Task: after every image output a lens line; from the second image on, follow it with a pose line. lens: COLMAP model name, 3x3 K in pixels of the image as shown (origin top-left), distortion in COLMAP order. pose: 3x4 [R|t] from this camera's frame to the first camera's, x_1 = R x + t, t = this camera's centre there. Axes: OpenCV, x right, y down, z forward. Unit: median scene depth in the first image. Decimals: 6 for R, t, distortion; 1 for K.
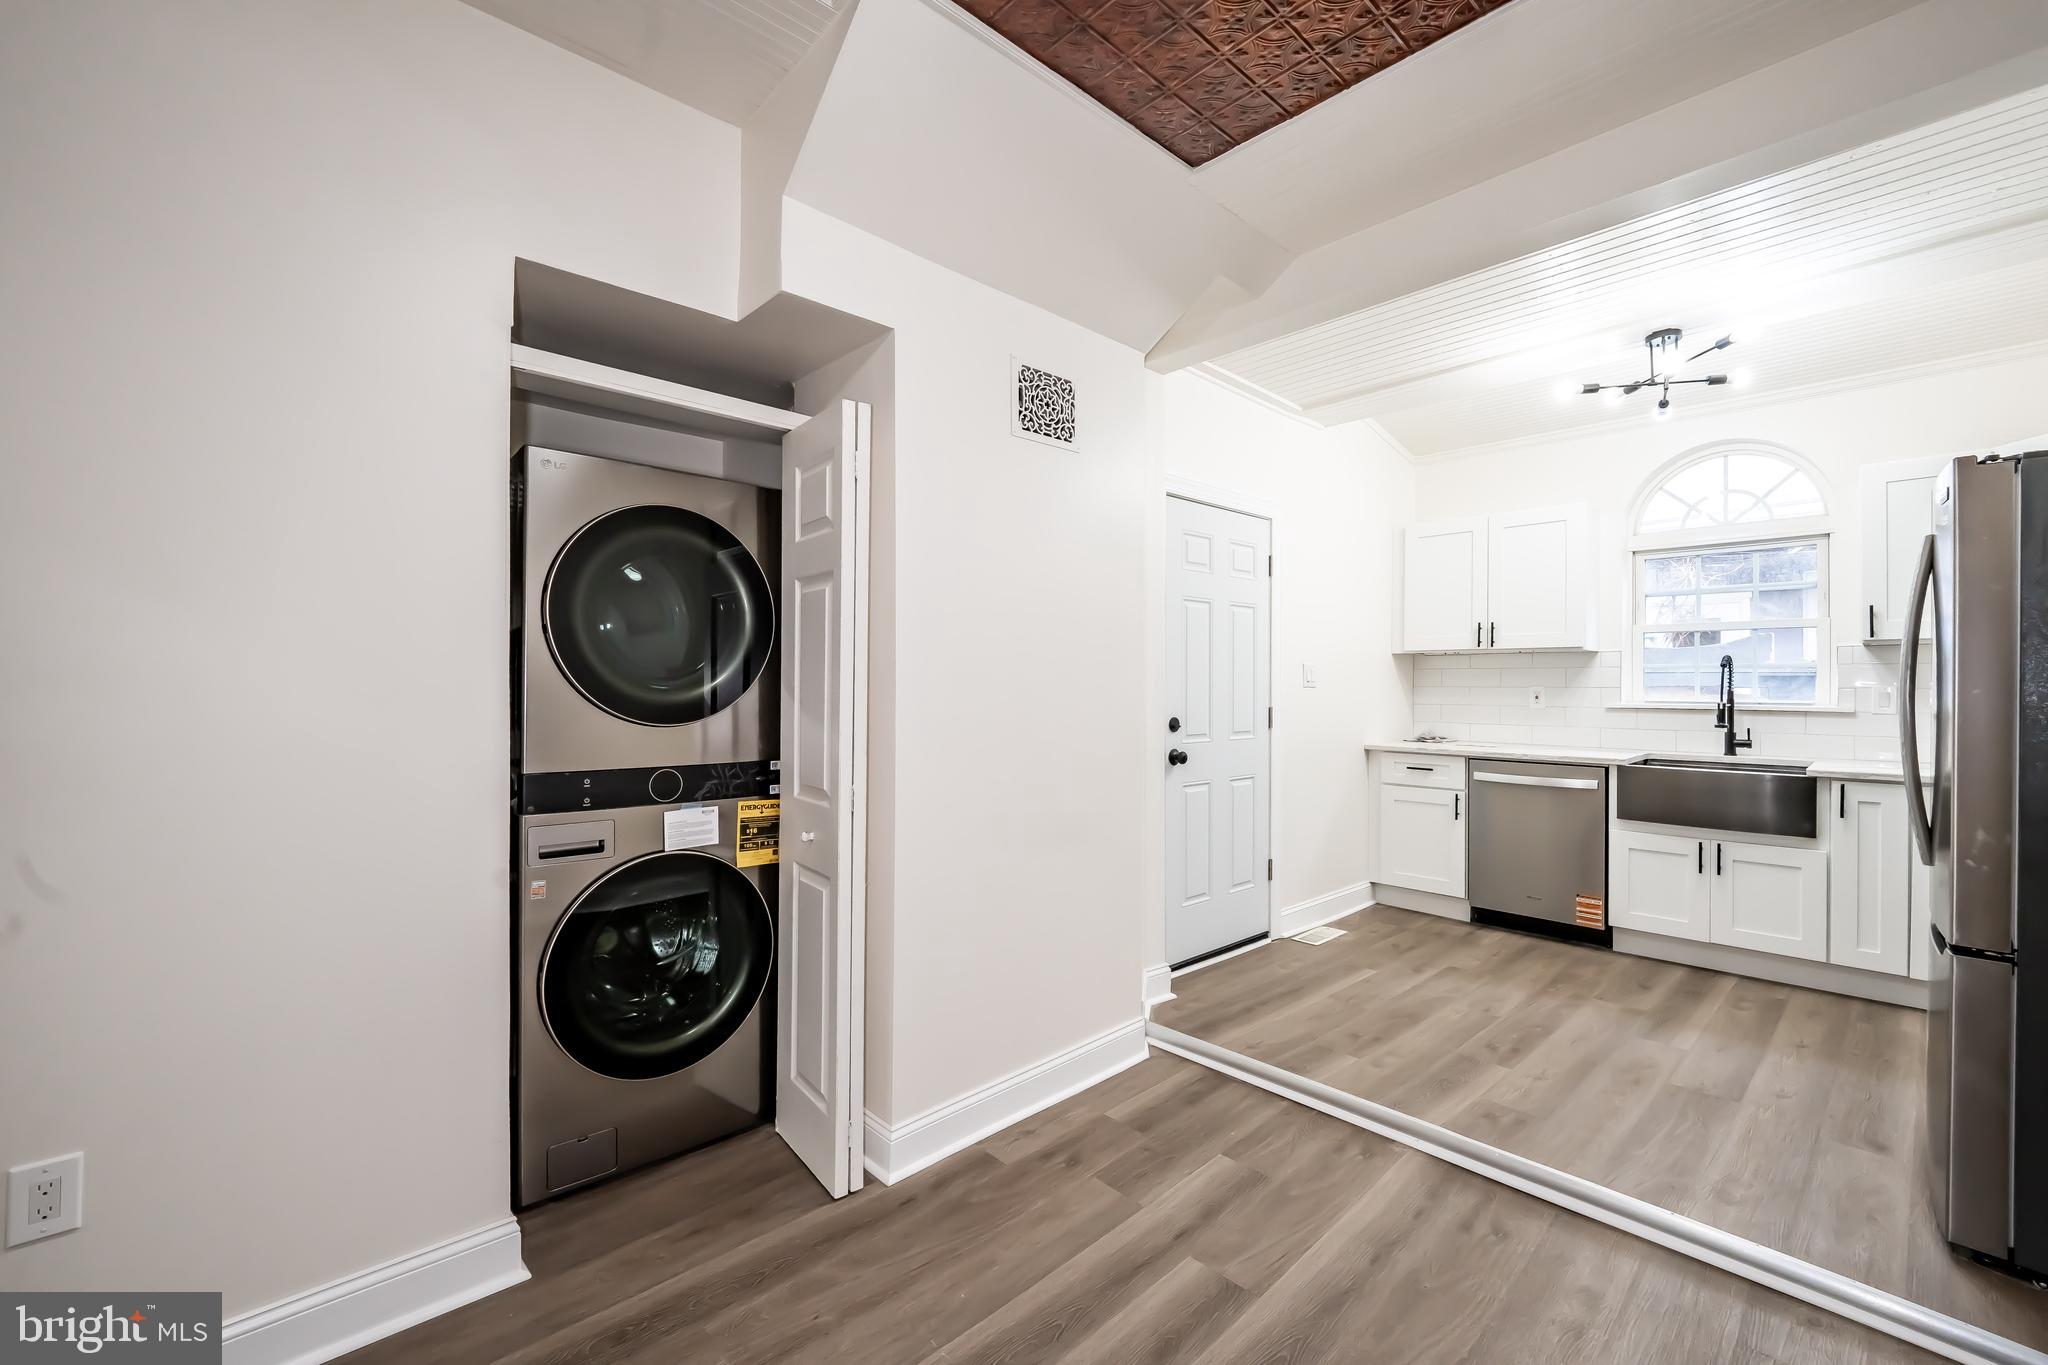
lens RADIAL K [[820.1, 0, 1024.0], [0, 820.1, 682.5], [0, 0, 1]] dist [-0.010550, 0.002212]
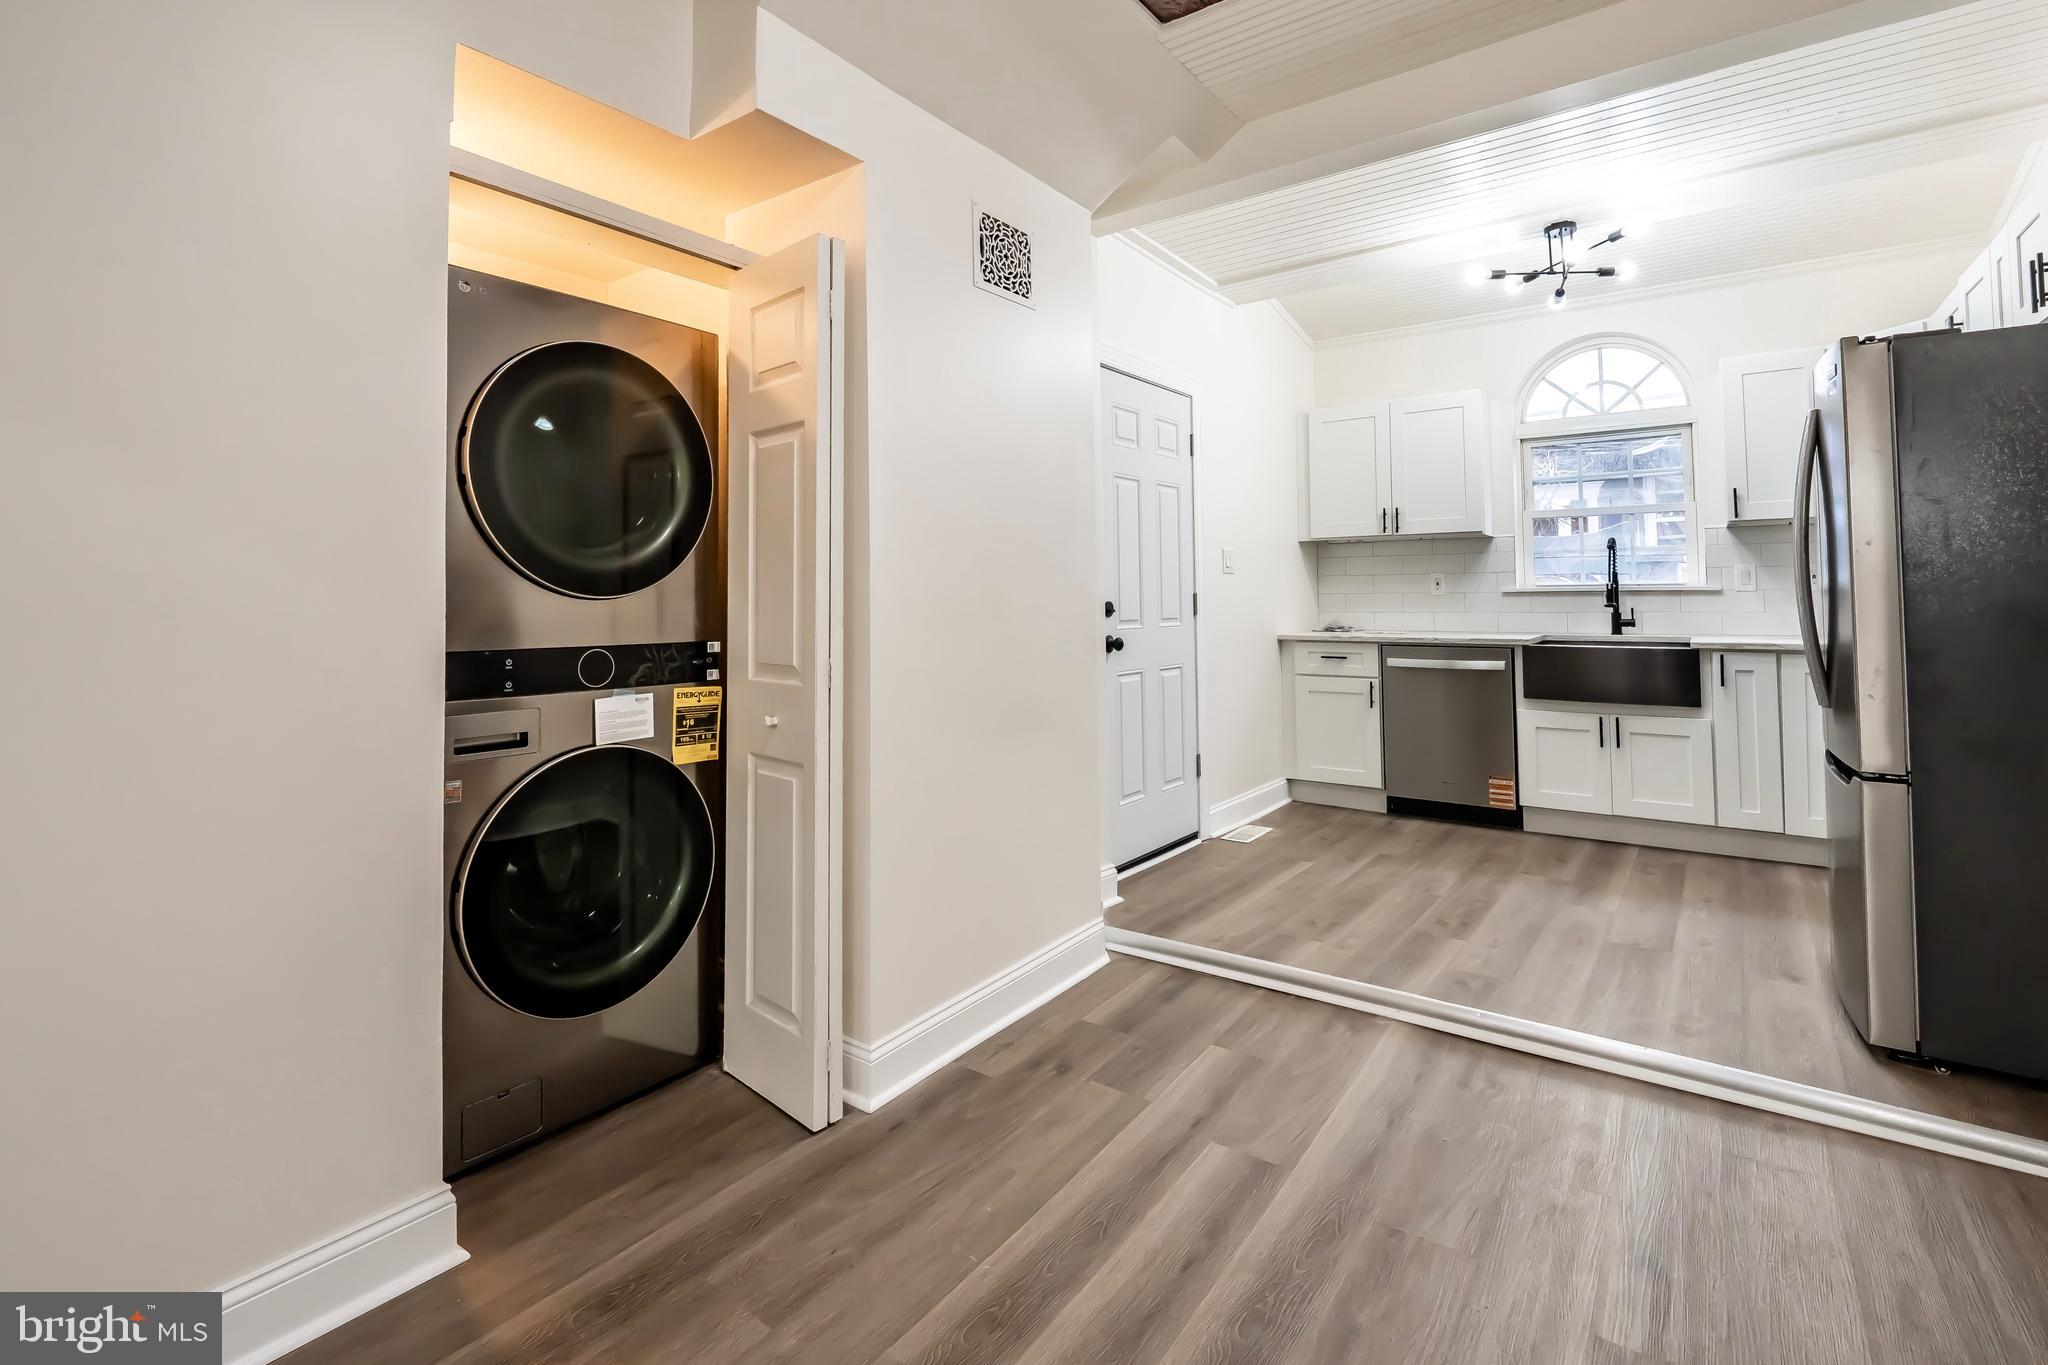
lens RADIAL K [[928.5, 0, 1017.1], [0, 928.5, 562.9], [0, 0, 1]] dist [-0.002158, -0.000060]
pose [[0.982878, -0.006018, 0.184158, -0.122308], [0.012545, 0.999333, -0.034295, 0.036400], [-0.183829, 0.036018, 0.982298, -0.024661]]
